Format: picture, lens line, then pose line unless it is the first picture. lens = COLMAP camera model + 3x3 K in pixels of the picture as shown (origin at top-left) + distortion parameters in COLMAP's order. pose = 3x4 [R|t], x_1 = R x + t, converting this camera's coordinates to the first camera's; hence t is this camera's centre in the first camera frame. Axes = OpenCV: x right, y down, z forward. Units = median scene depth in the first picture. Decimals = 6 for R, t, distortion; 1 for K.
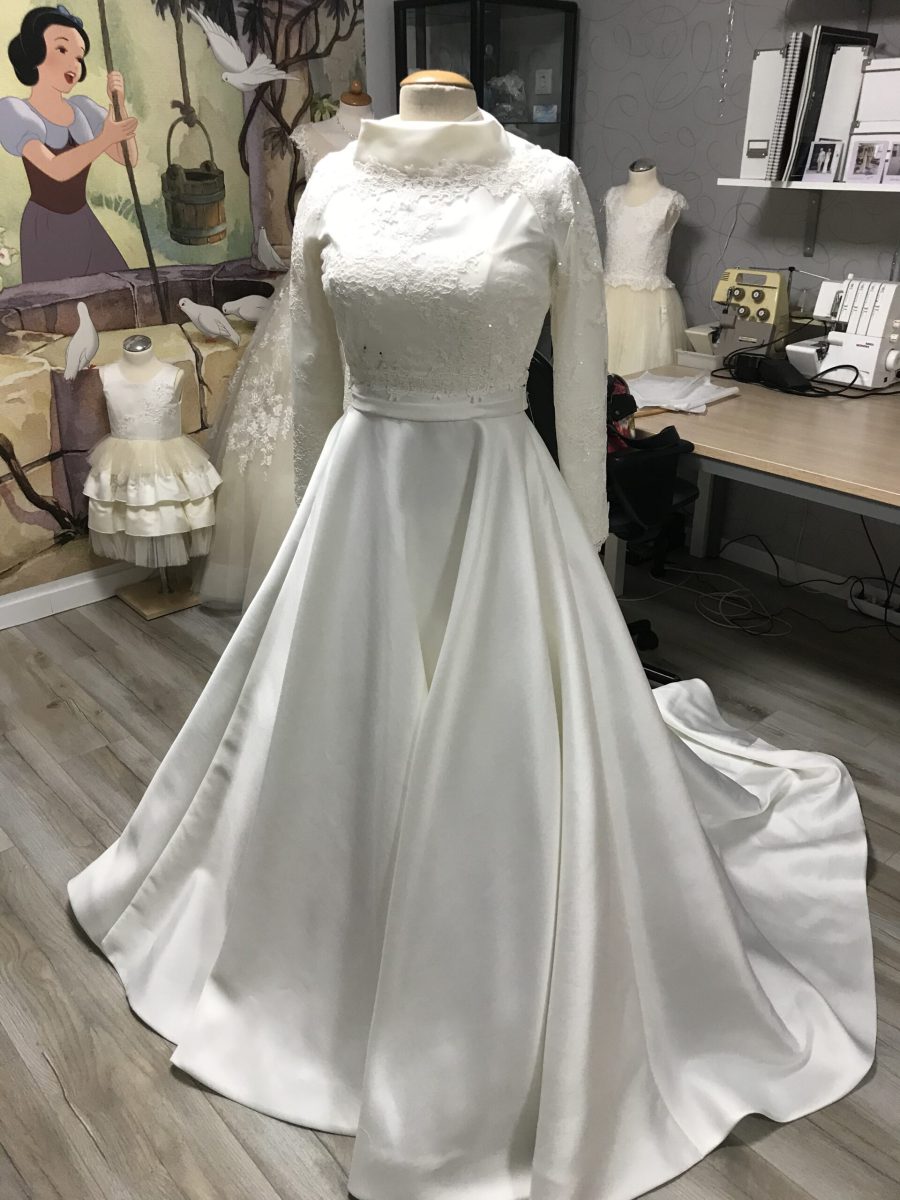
lens RADIAL K [[983.4, 0, 454.4], [0, 983.4, 607.5], [0, 0, 1]] dist [0.004200, -0.002633]
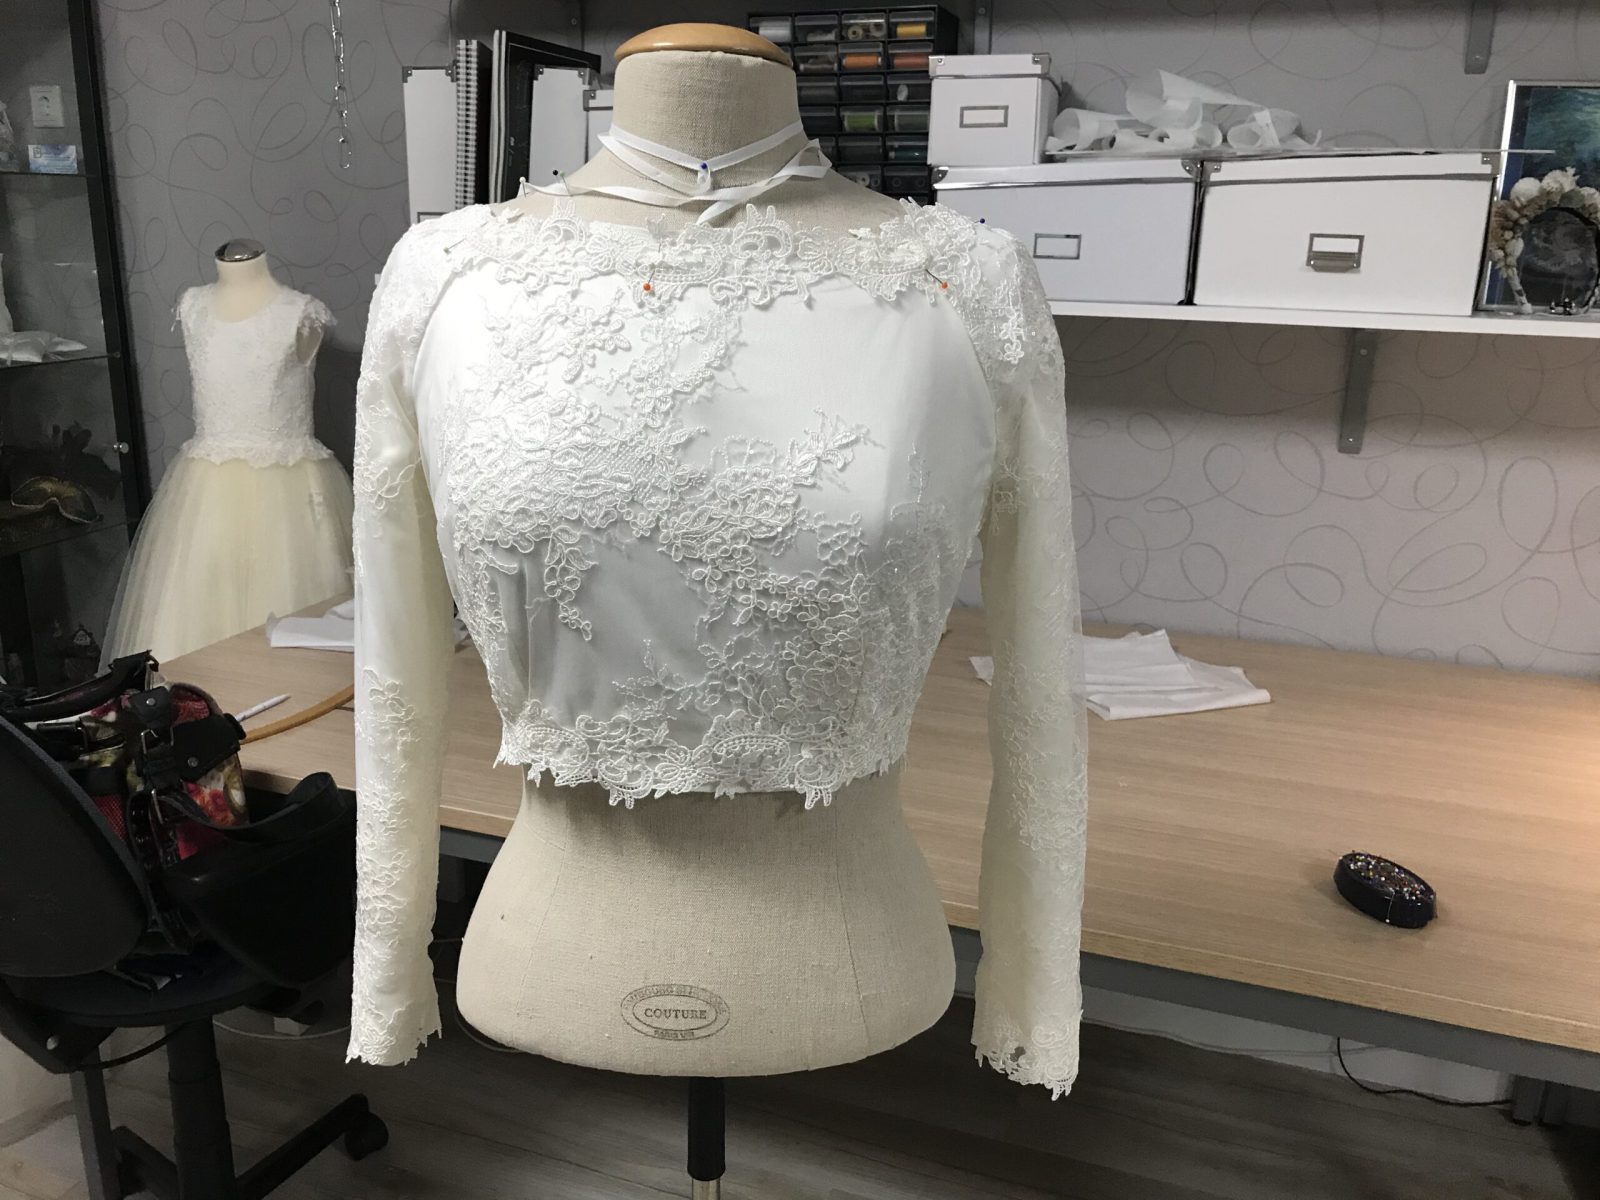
lens RADIAL K [[1311.2, 0, 803.2], [0, 1311.2, 594.0], [0, 0, 1]] dist [0.004200, -0.002633]
pose [[0.879348, -0.107280, 0.463938, 0.107570], [0.182274, 0.975921, -0.119812, -0.114333], [-0.439913, 0.189920, 0.877728, 0.247955]]
